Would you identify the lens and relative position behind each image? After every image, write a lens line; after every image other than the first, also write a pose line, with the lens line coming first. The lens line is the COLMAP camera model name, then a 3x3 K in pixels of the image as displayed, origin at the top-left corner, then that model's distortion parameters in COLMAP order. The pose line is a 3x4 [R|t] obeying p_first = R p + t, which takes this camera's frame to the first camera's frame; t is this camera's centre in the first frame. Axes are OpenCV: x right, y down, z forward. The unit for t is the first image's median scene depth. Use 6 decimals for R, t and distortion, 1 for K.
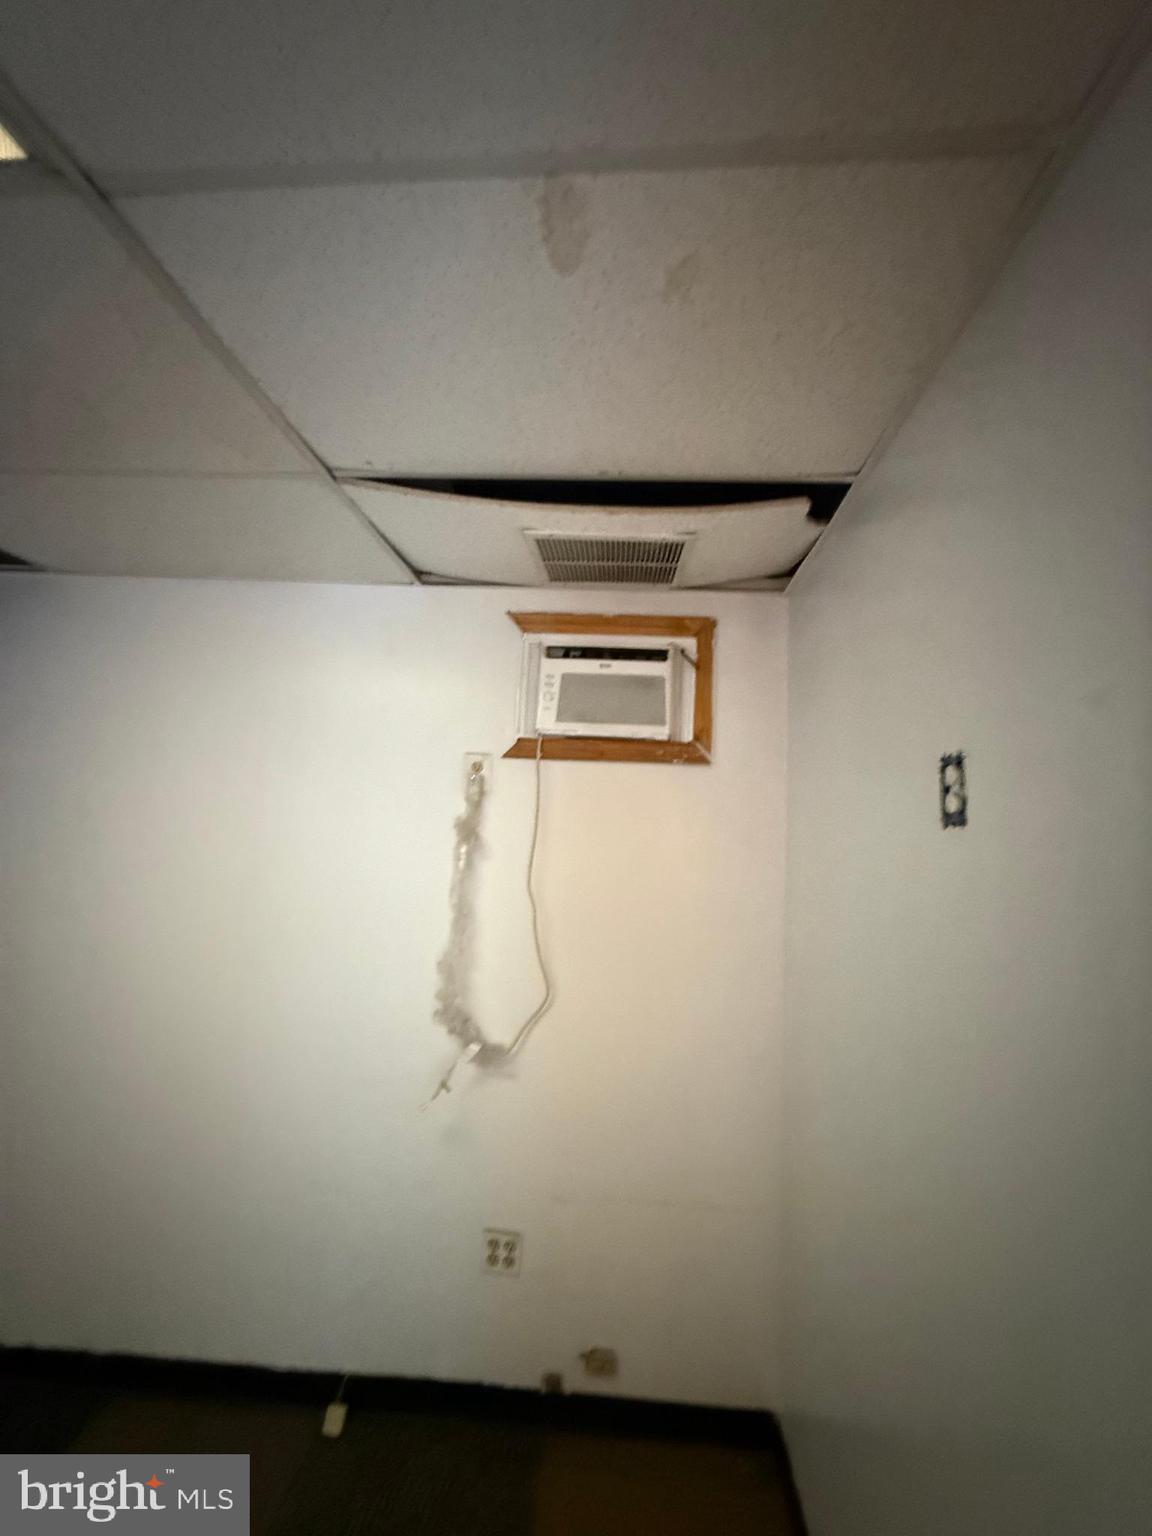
lens RADIAL K [[616.1, 0, 576.4], [0, 616.1, 764.6], [0, 0, 1]] dist [0.000093, -0.000100]
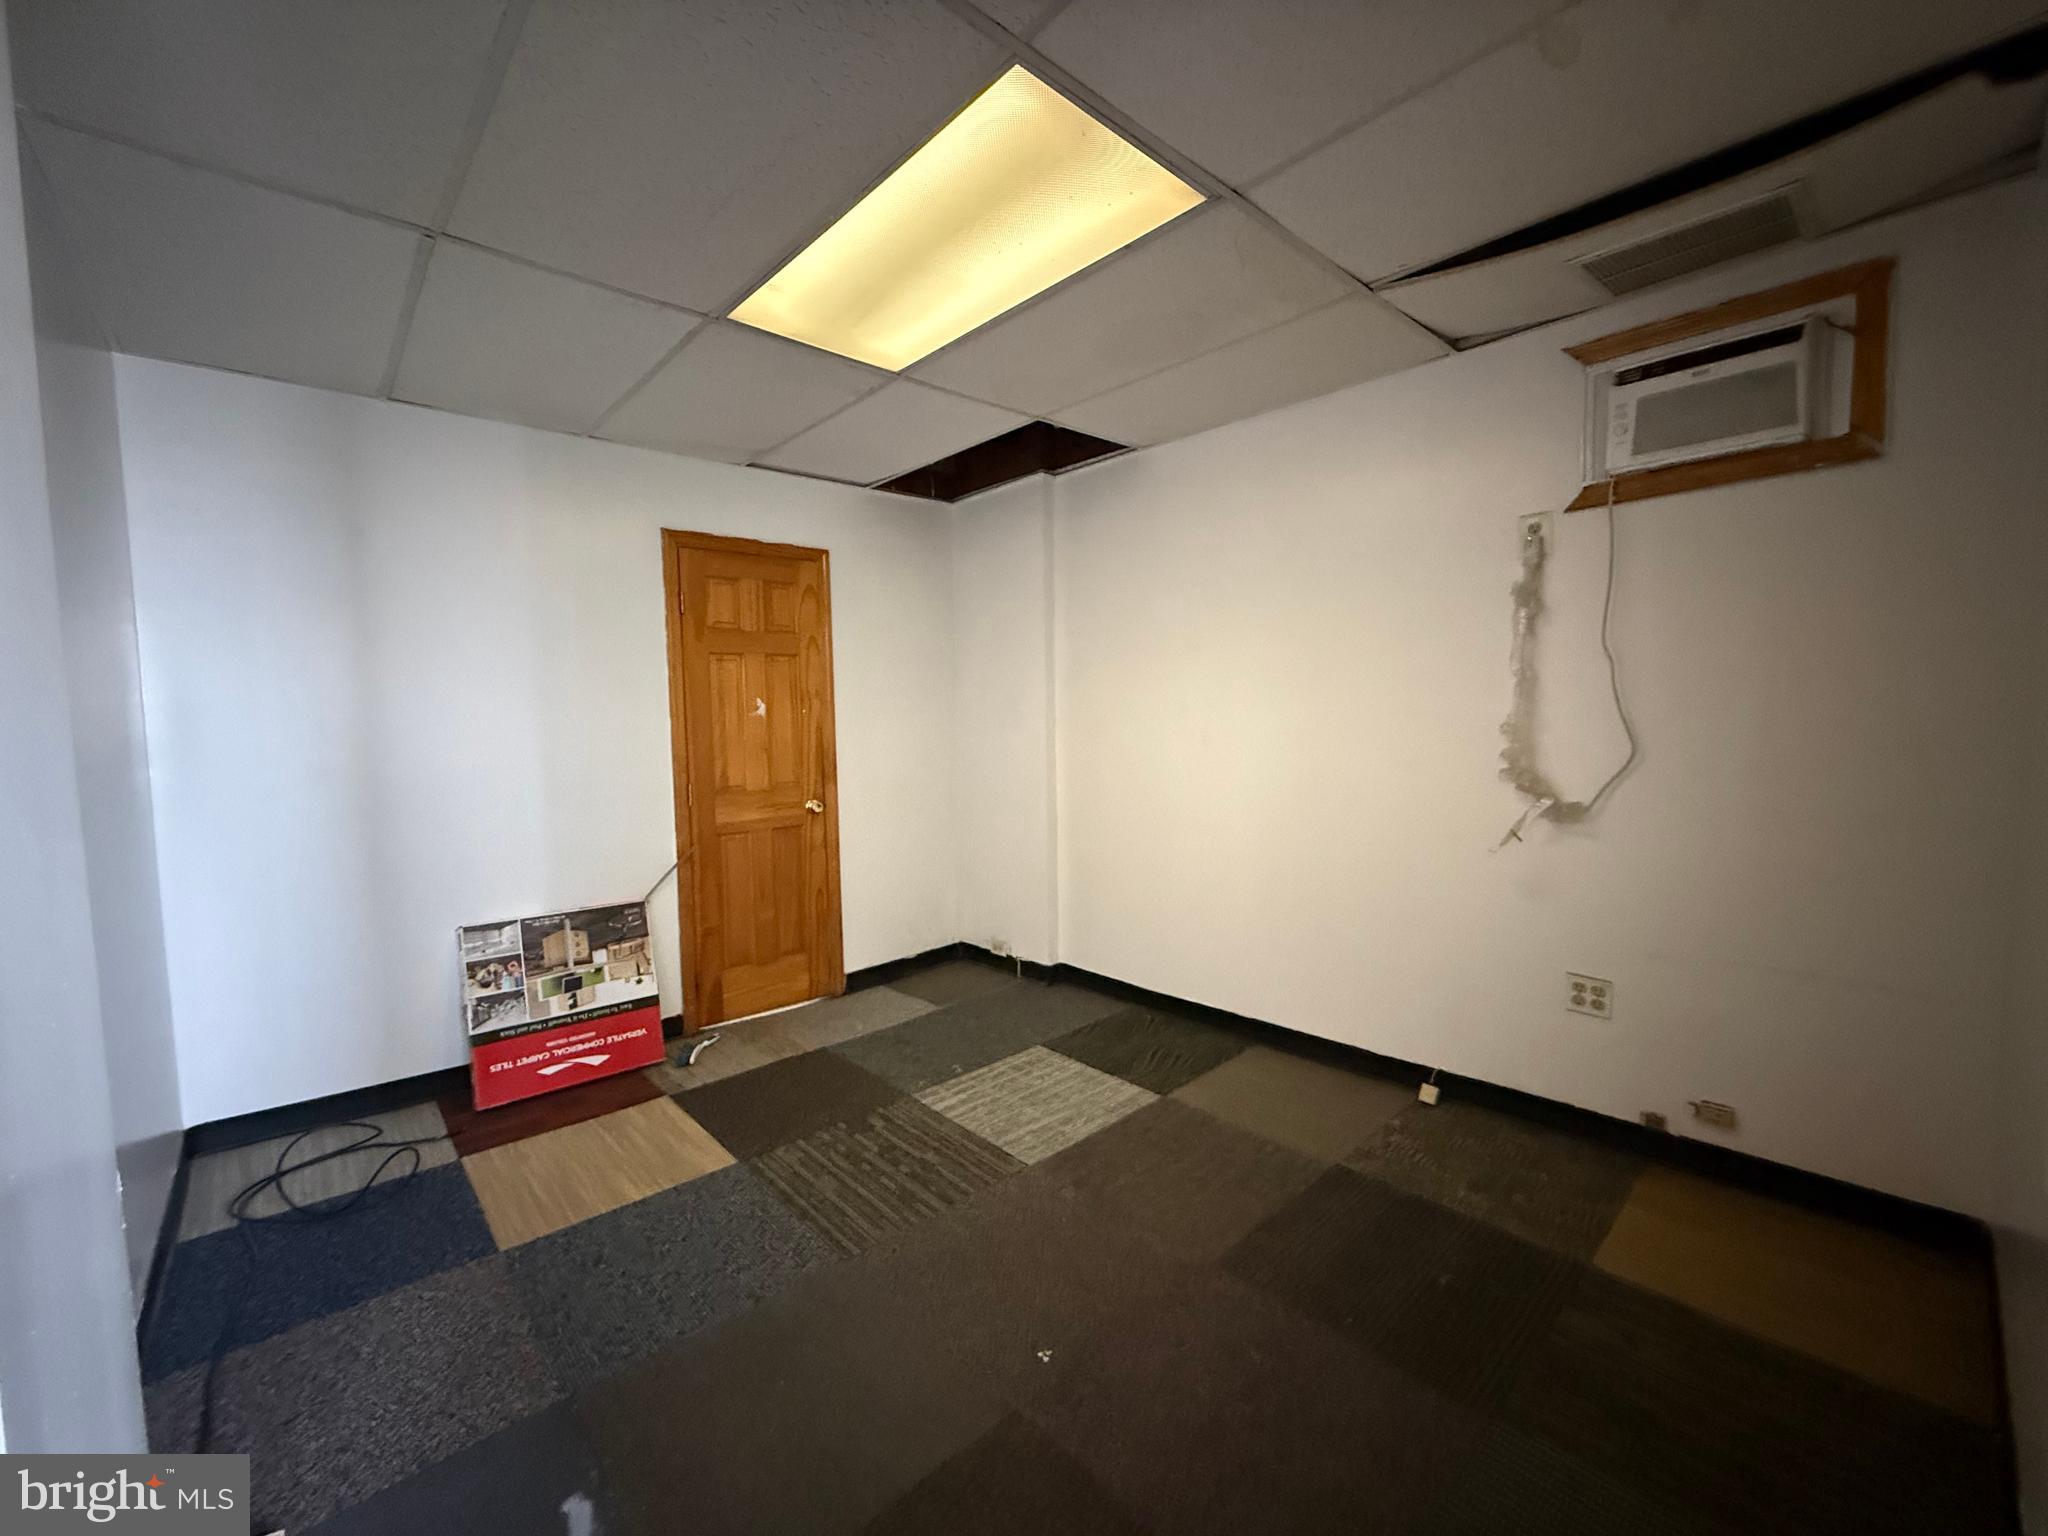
lens RADIAL K [[821.5, 0, 1015.3], [0, 821.5, 767.6], [0, 0, 1]] dist [0.000093, -0.000100]
pose [[0.722668, -0.019590, -0.690918, 0.136506], [0.127790, 0.986152, 0.105702, 0.136971], [0.679279, -0.164680, 0.715164, -0.549241]]
